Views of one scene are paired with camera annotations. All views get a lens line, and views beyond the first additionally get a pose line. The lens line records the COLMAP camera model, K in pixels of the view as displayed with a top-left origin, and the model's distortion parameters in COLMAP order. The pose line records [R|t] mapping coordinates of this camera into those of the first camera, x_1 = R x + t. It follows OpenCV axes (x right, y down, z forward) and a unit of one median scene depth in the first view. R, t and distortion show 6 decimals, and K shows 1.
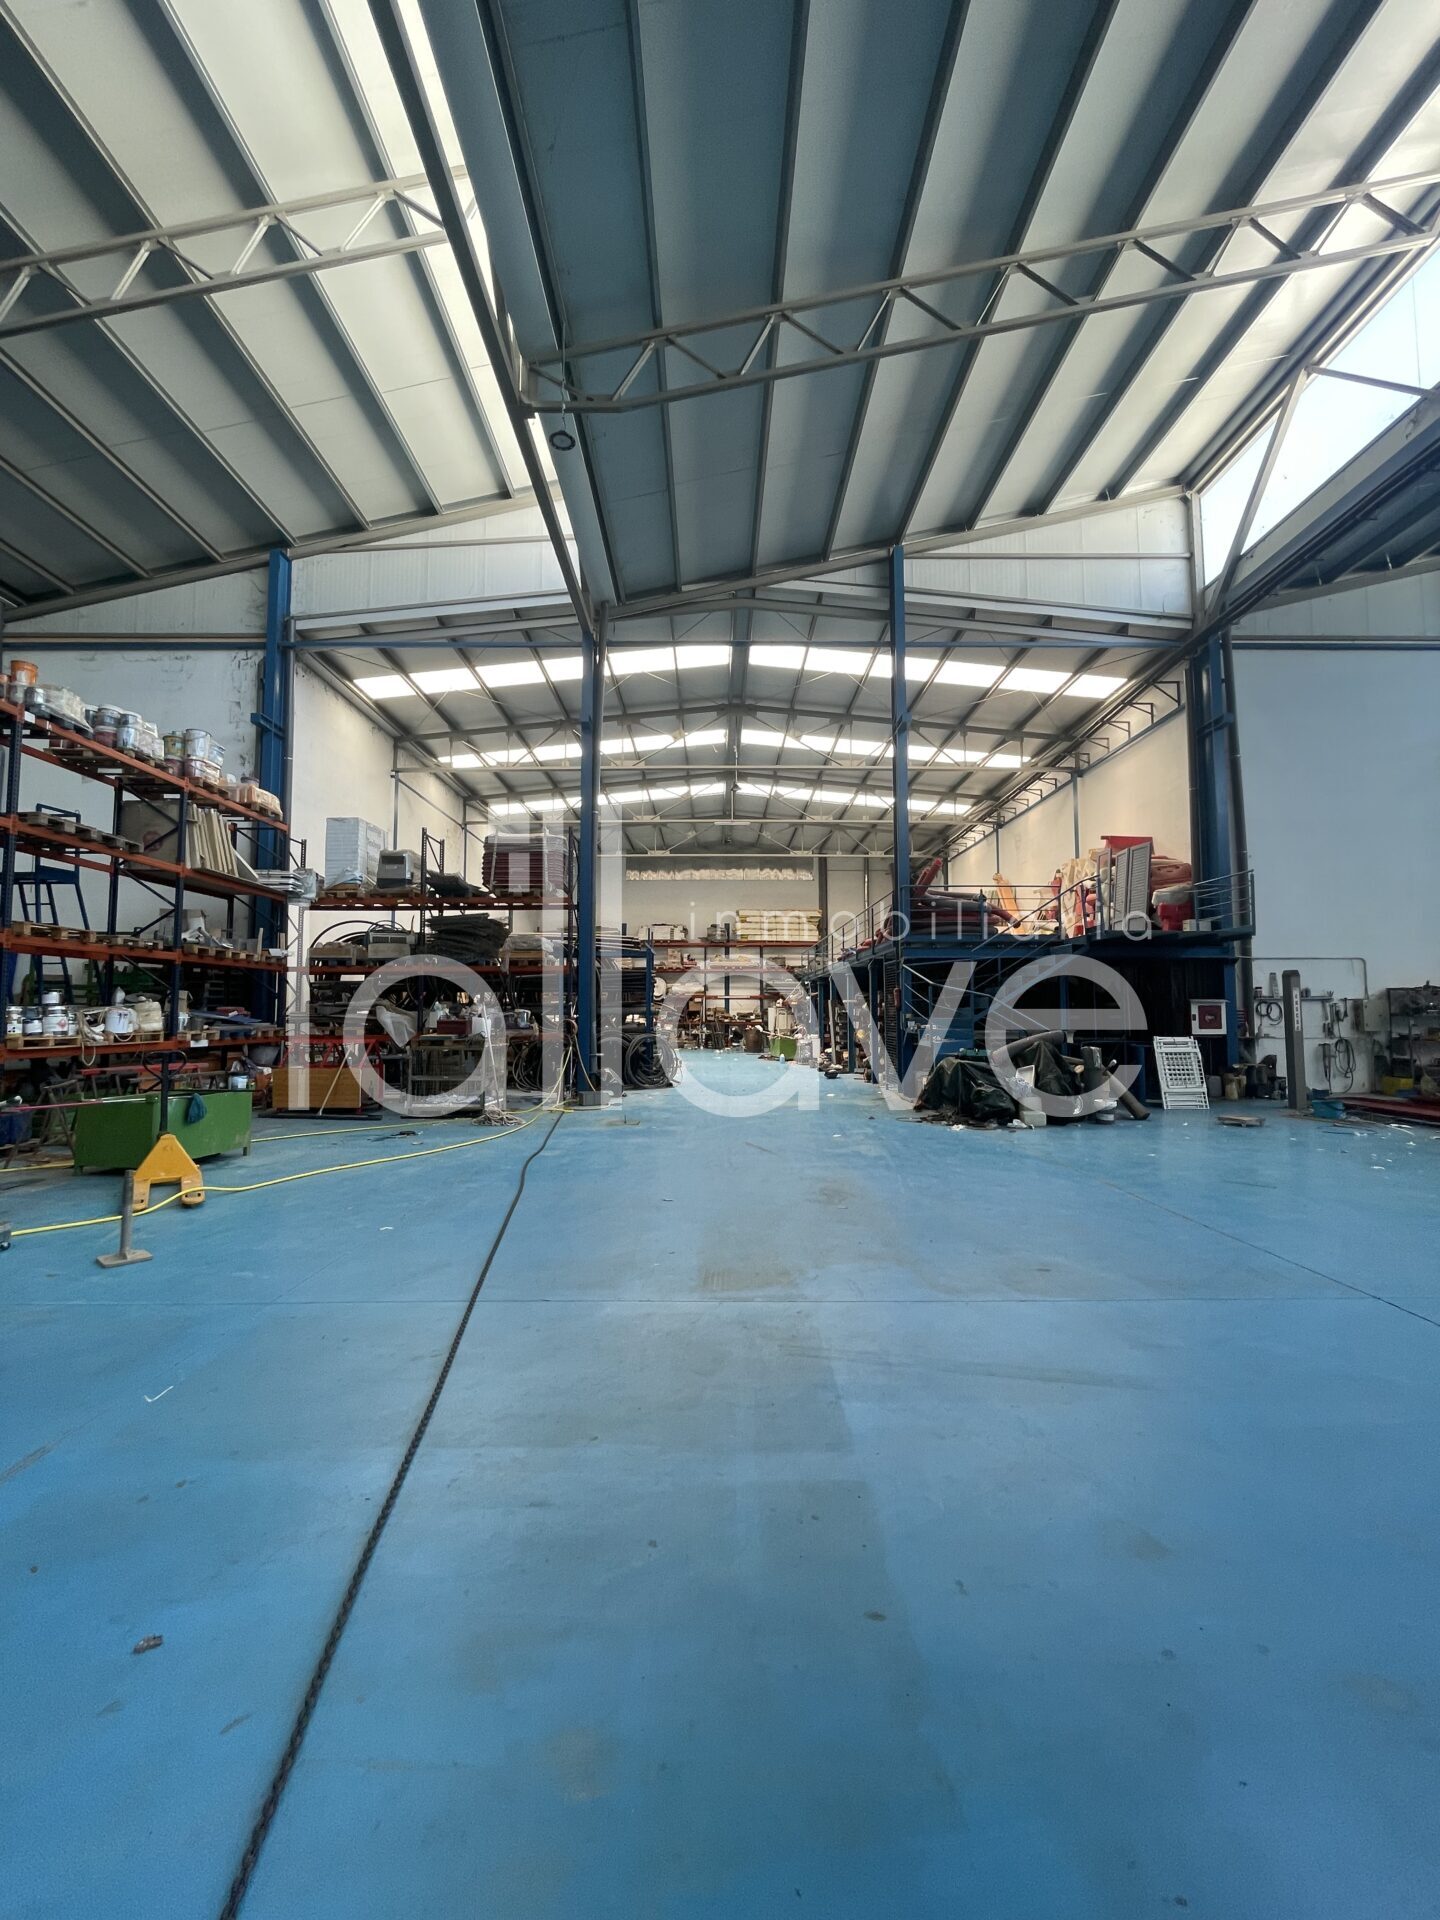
lens RADIAL K [[756.7, 0, 720.0], [0, 756.7, 960.0], [0, 0, 1]] dist [-0.000594, -0.000154]
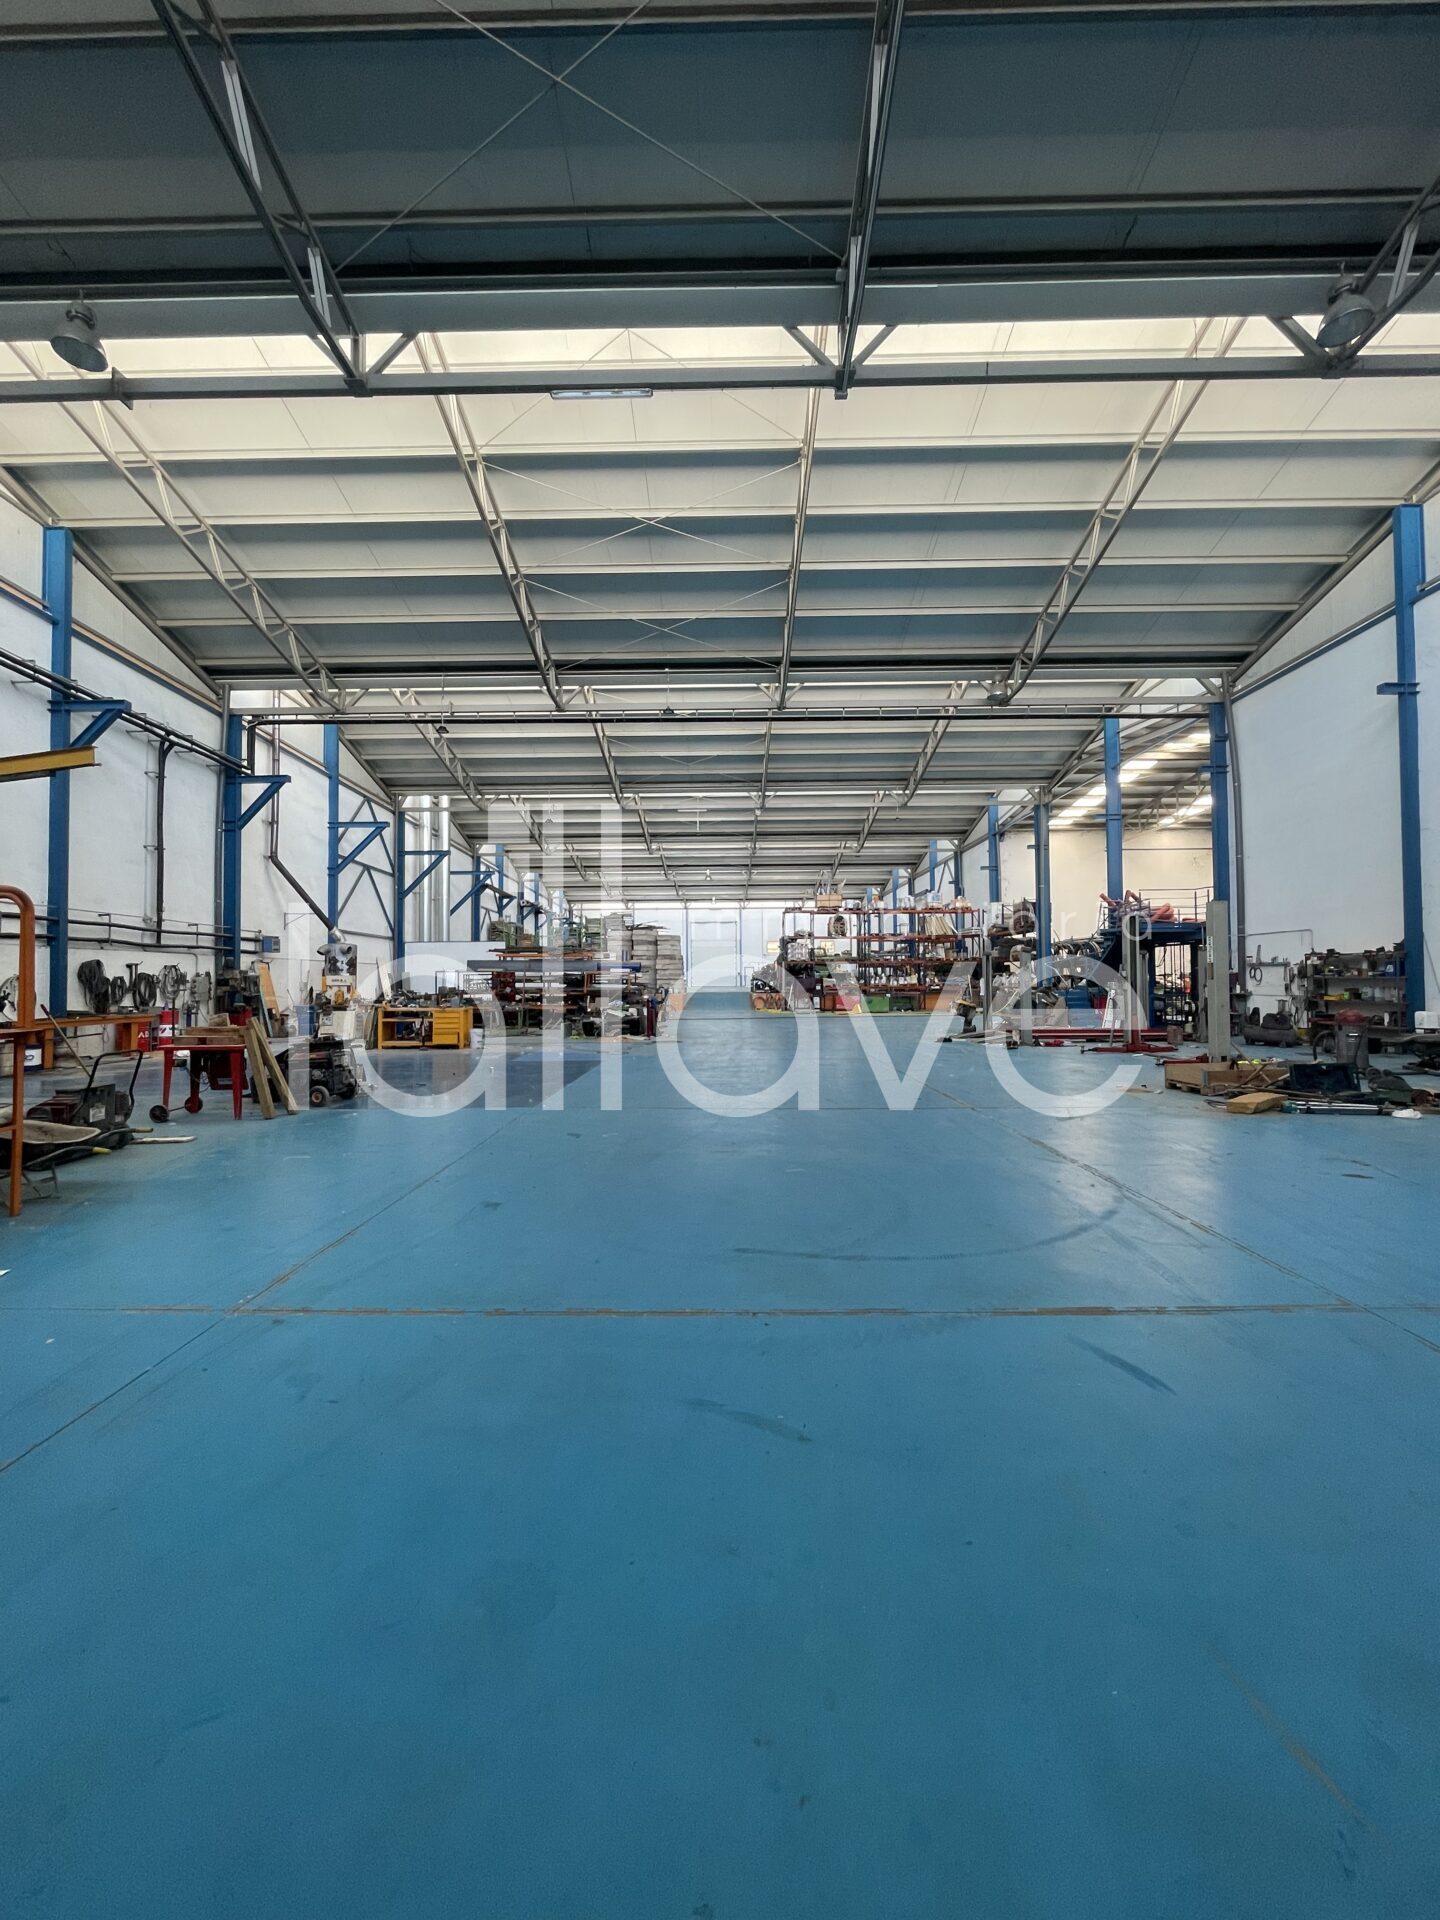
lens RADIAL K [[708.8, 0, 720.0], [0, 708.8, 960.0], [0, 0, 1]] dist [0.001150, -0.000042]
pose [[-0.026513, -0.024232, -0.999355, 0.437963], [0.095734, 0.995050, -0.026667, -0.000788], [0.995054, -0.096380, -0.024062, 0.048647]]
